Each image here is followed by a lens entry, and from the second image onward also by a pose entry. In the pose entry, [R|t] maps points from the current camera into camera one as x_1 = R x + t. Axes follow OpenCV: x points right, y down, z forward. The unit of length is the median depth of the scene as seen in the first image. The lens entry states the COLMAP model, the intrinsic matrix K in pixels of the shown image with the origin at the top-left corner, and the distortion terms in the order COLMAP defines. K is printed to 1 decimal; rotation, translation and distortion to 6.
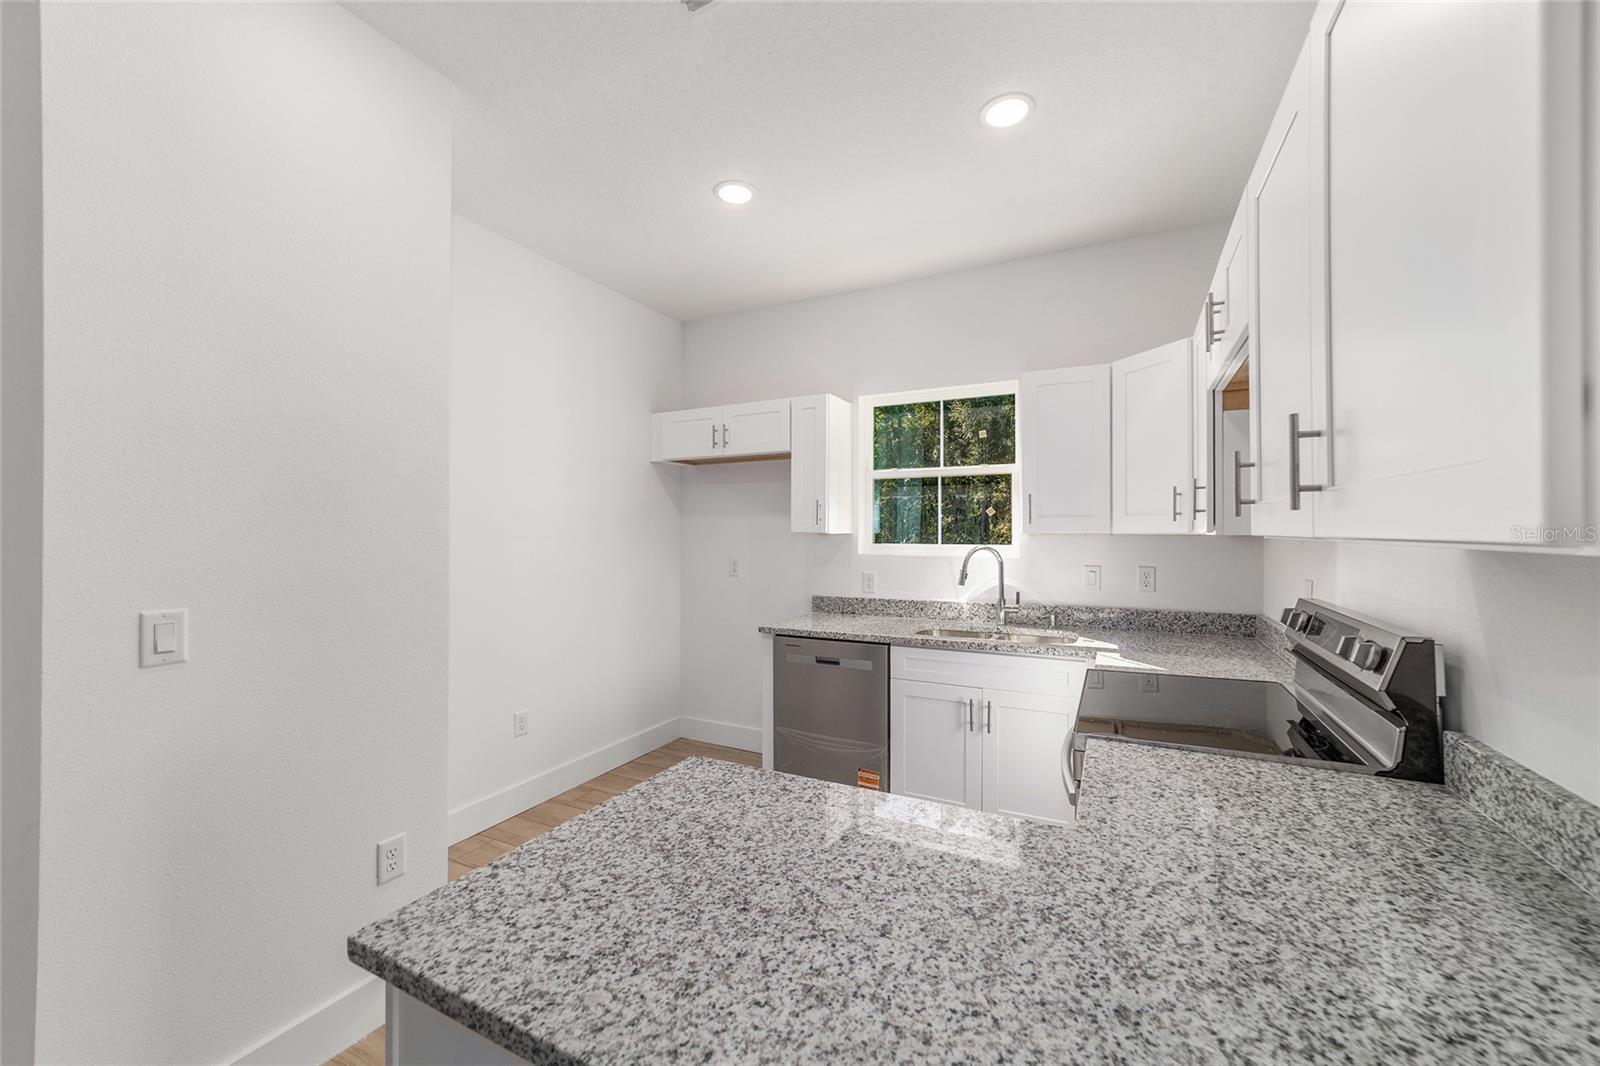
lens RADIAL K [[616.1, 0, 800.0], [0, 616.1, 533.0], [0, 0, 1]] dist [-0.016452, 0.006980]
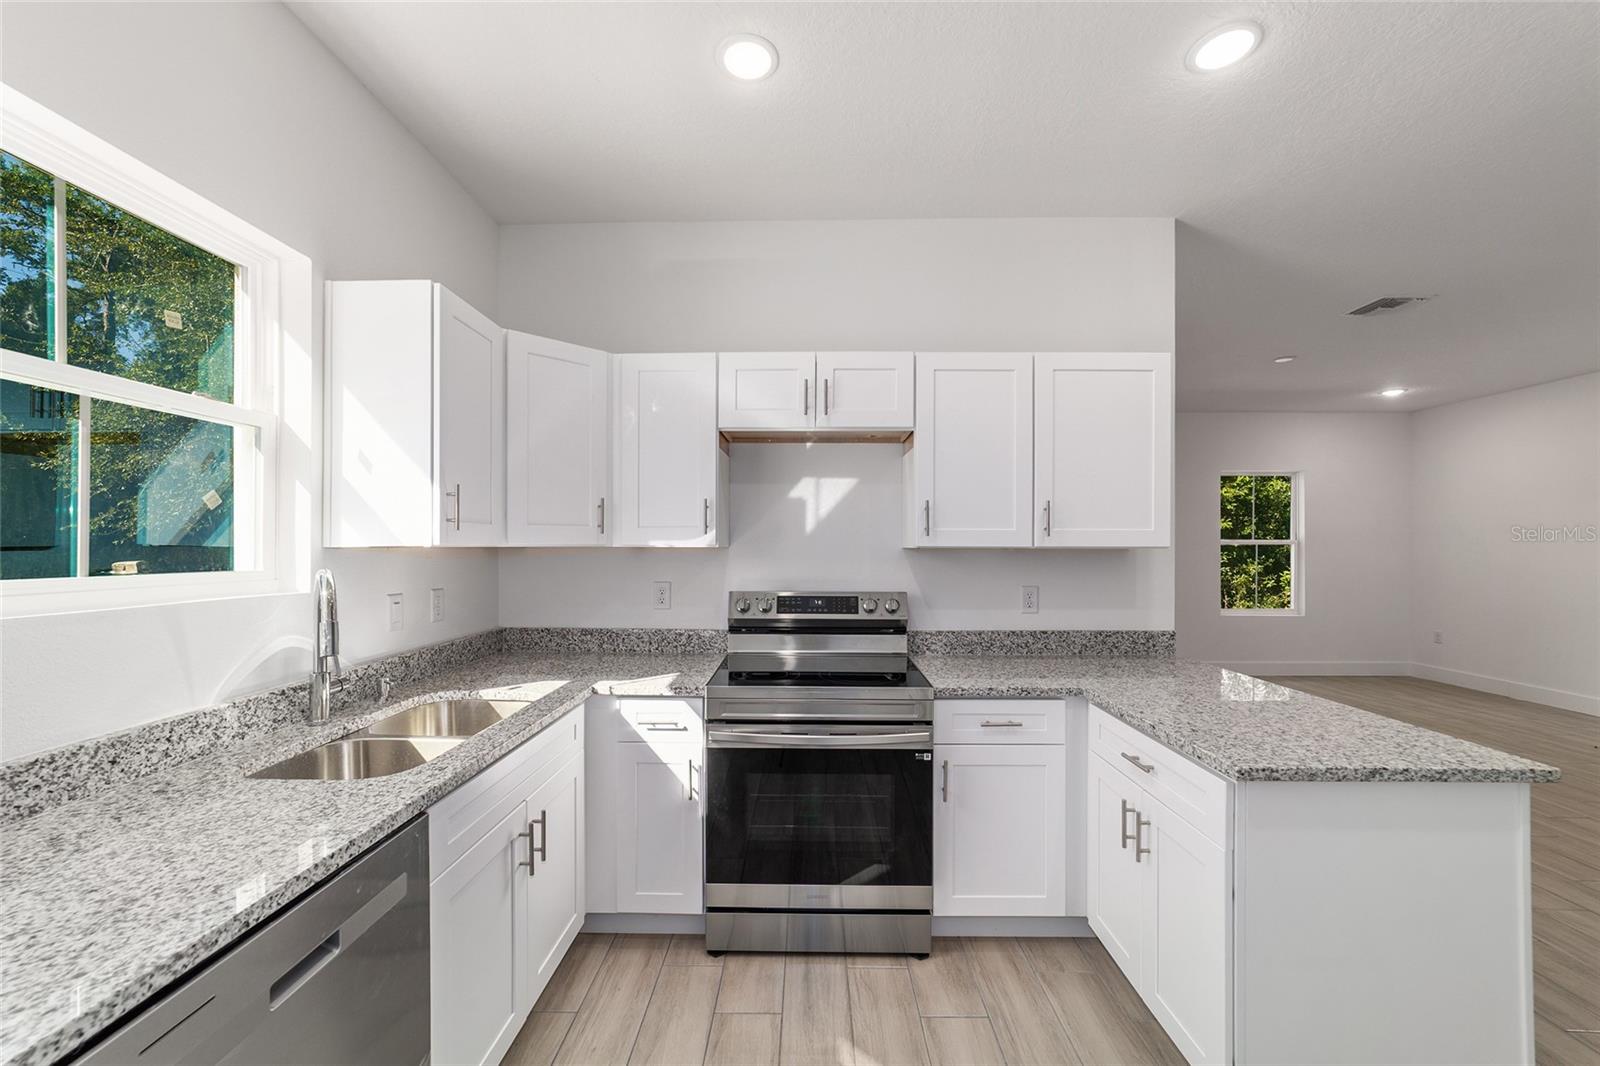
lens RADIAL K [[620.3, 0, 799.1], [0, 620.3, 548.0], [0, 0, 1]] dist [-0.017943, 0.008112]
pose [[-0.442899, -0.001391, 0.896570, -0.326316], [0.000058, 0.999999, 0.001580, 0.001679], [-0.896571, 0.000752, -0.442899, 0.902677]]
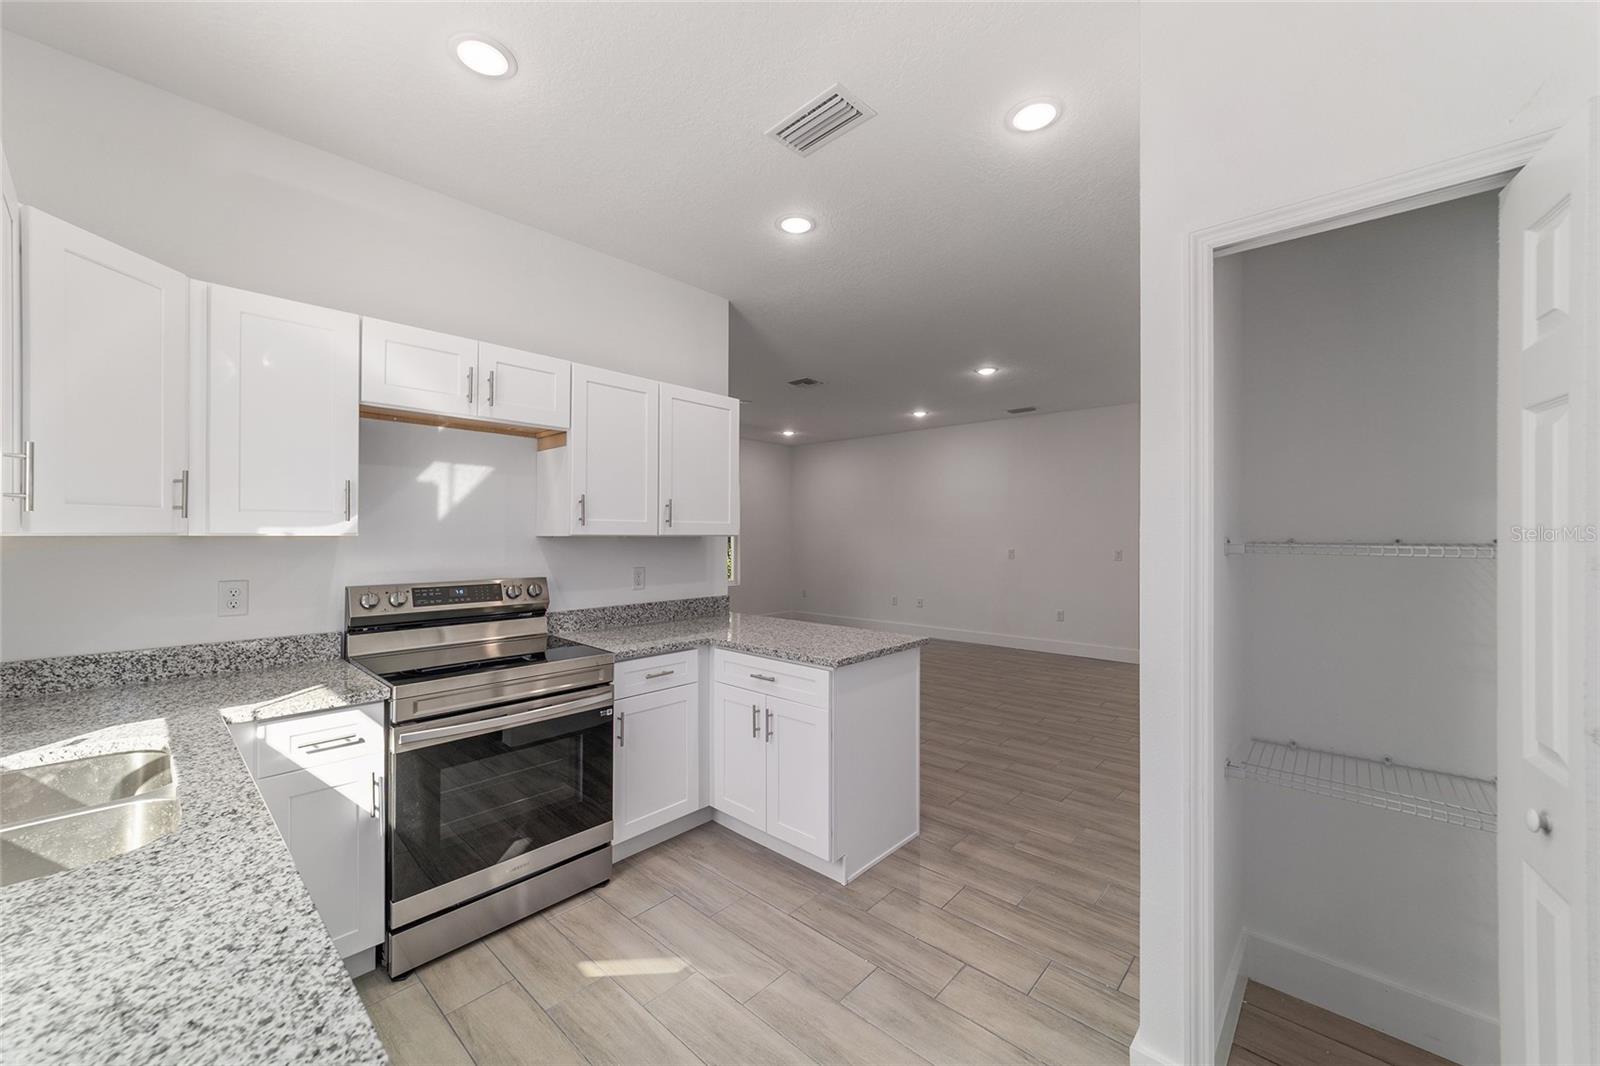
lens RADIAL K [[616.1, 0, 800.0], [0, 616.1, 533.0], [0, 0, 1]] dist [-0.016452, 0.006980]
pose [[-0.967018, 0.001718, 0.254701, -0.225335], [0.000921, 0.999994, -0.003246, 0.001493], [-0.254705, -0.002905, -0.967014, 1.184873]]
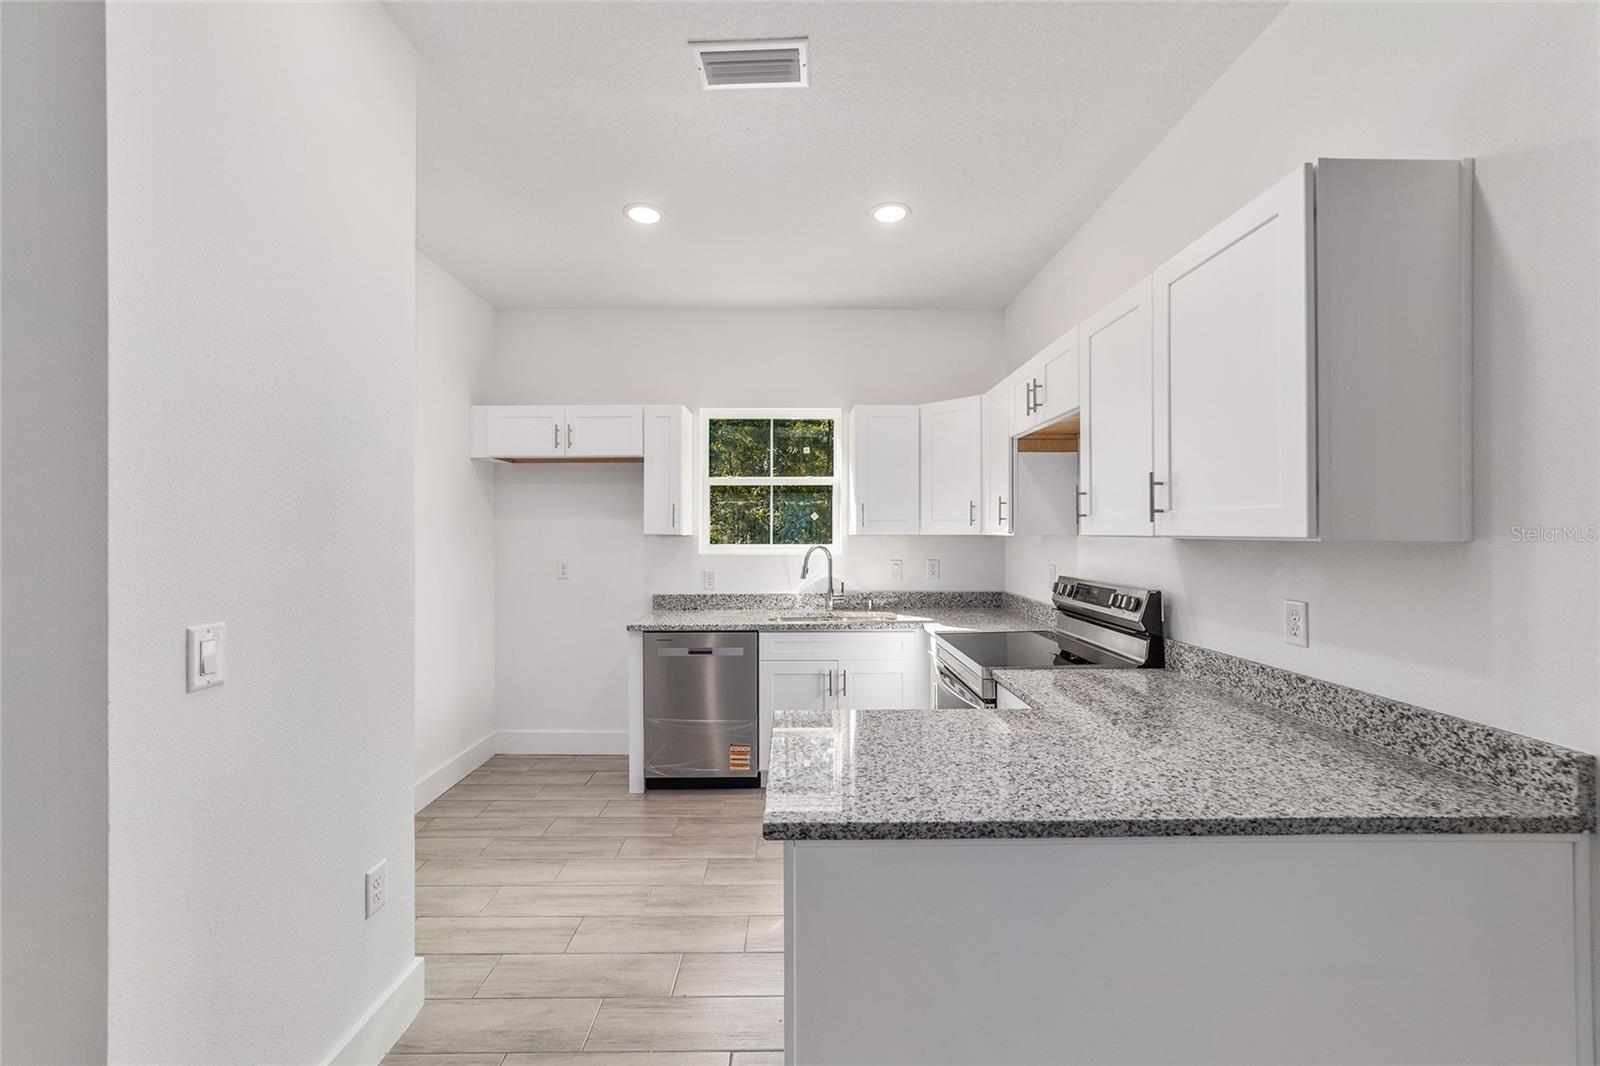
lens RADIAL K [[631.3, 0, 792.5], [0, 631.3, 537.4], [0, 0, 1]] dist [-0.010586, 0.000156]
pose [[0.890448, -0.003684, 0.455071, -0.314406], [0.001718, 0.999987, 0.004734, 0.000001], [-0.455082, -0.003433, 0.890443, -0.073704]]
